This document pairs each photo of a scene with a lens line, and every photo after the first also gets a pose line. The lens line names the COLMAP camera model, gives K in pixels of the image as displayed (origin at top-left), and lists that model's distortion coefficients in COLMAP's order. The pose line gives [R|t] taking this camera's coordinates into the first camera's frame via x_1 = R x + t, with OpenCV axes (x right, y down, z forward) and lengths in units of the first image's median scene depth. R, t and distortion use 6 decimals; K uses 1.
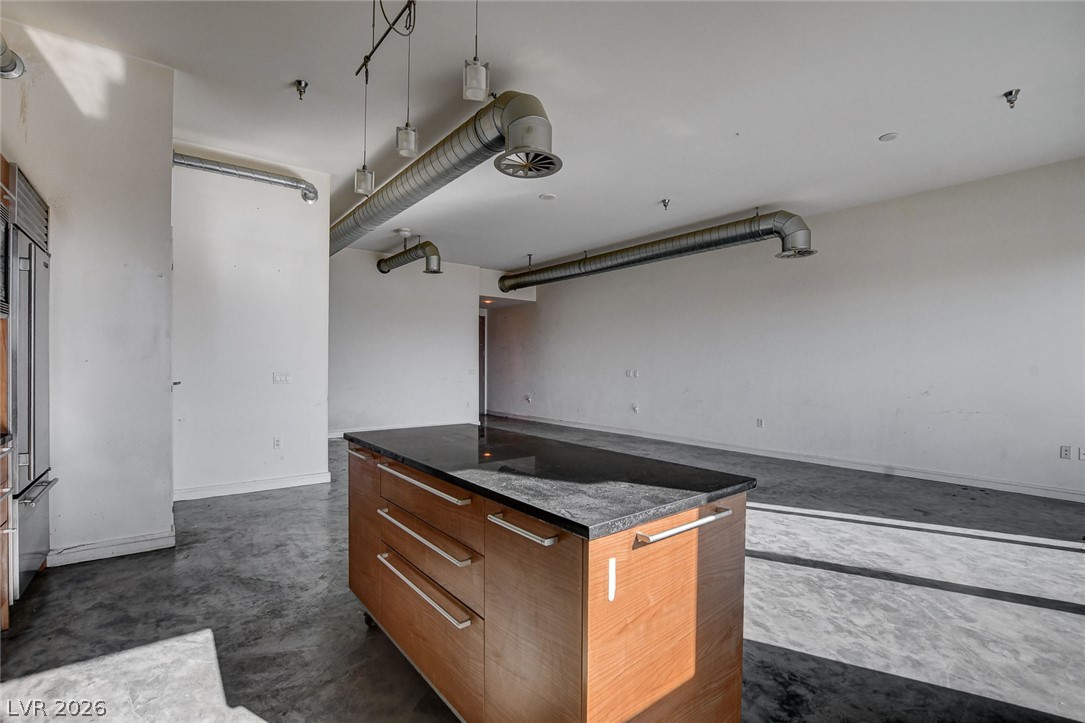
lens RADIAL K [[482.6, 0, 542.7], [0, 482.6, 365.1], [0, 0, 1]] dist [-0.037310, 0.008419]
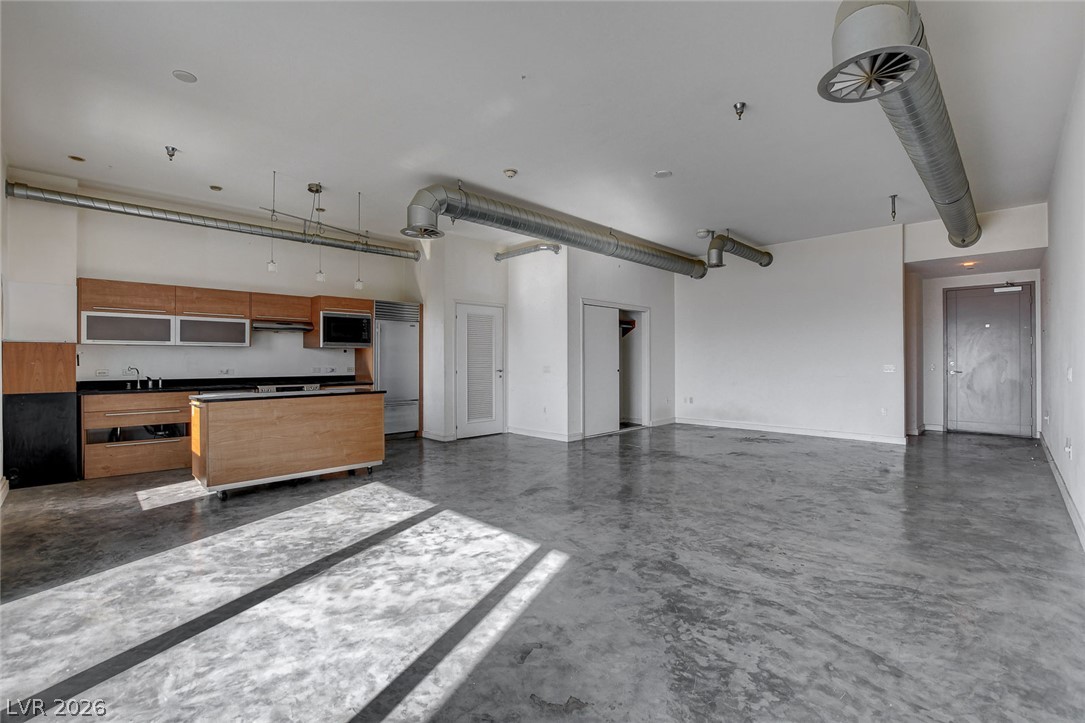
lens RADIAL K [[482.6, 0, 542.7], [0, 482.6, 365.1], [0, 0, 1]] dist [-0.037310, 0.008419]
pose [[0.115944, 0.001700, -0.993254, 1.207881], [0.005646, 0.999981, 0.002370, 0.014530], [0.993240, -0.005883, 0.115932, 0.935220]]
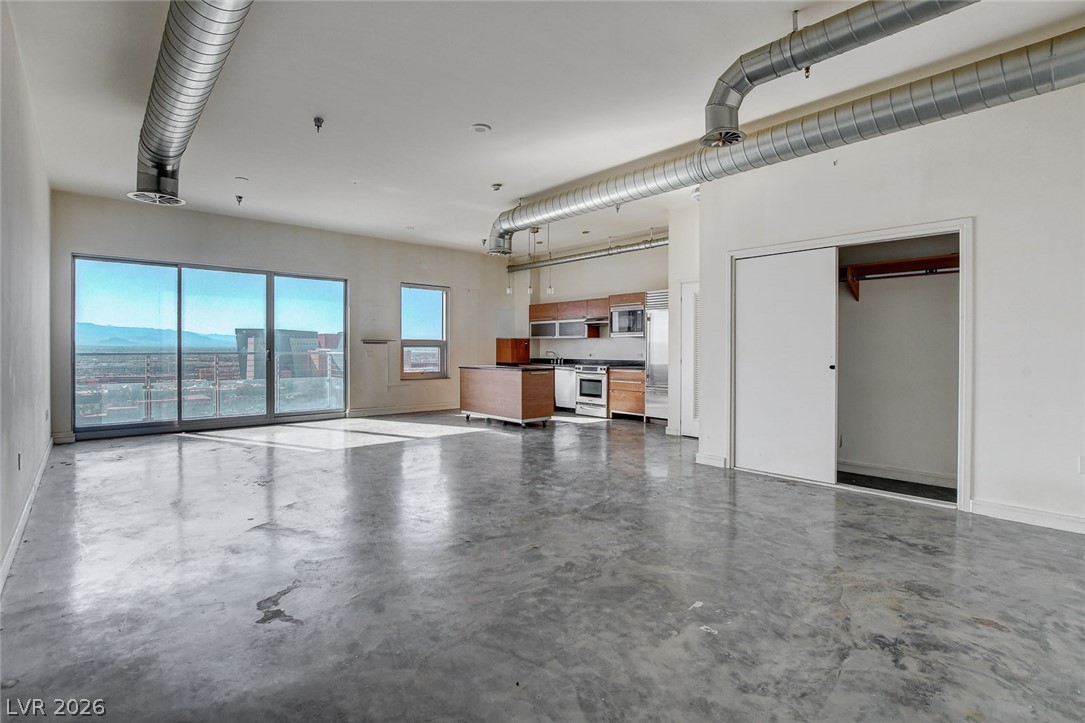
lens RADIAL K [[521.6, 0, 542.5], [0, 521.6, 361.5], [0, 0, 1]] dist [-0.022262, -0.000817]
pose [[-0.998035, -0.008275, -0.062104, -0.055174], [-0.009690, 0.999699, 0.022519, 0.010454], [0.061899, 0.023076, -0.997816, 2.549801]]
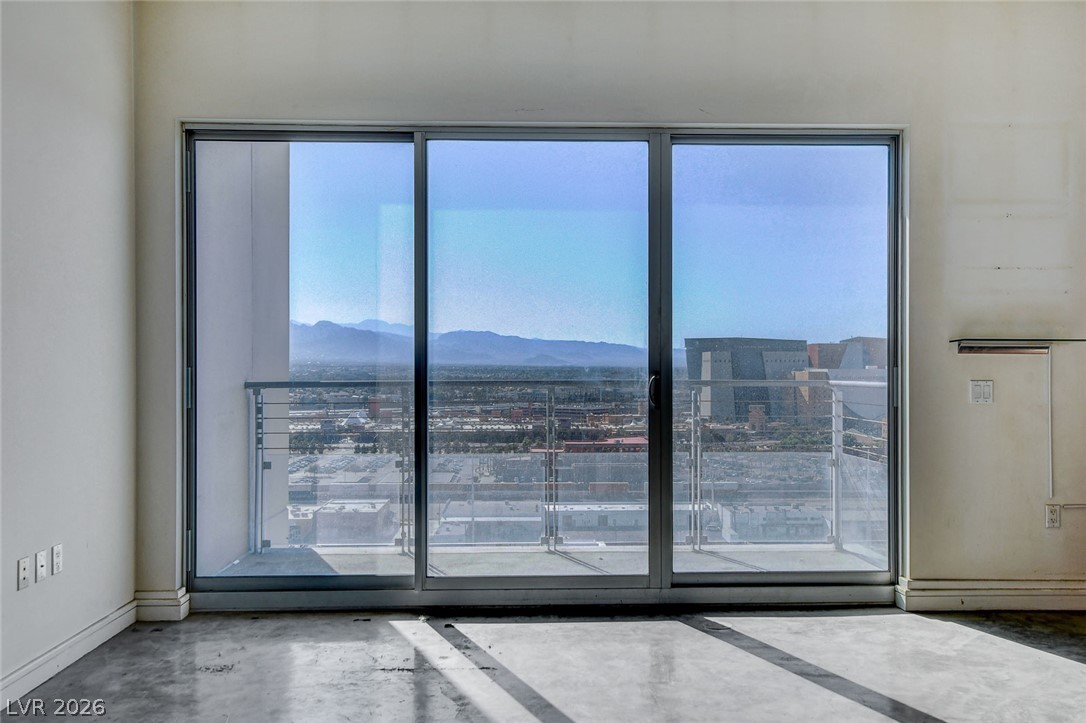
lens RADIAL K [[896.9, 0, 543.0], [0, 896.9, 361.5], [0, 0, 1]] dist [0.038778, -0.000743]
pose [[-0.807073, 0.000756, 0.590451, 0.329995], [-0.002705, 0.999984, -0.004978, 0.009452], [-0.590445, -0.005615, -0.807058, 1.473476]]
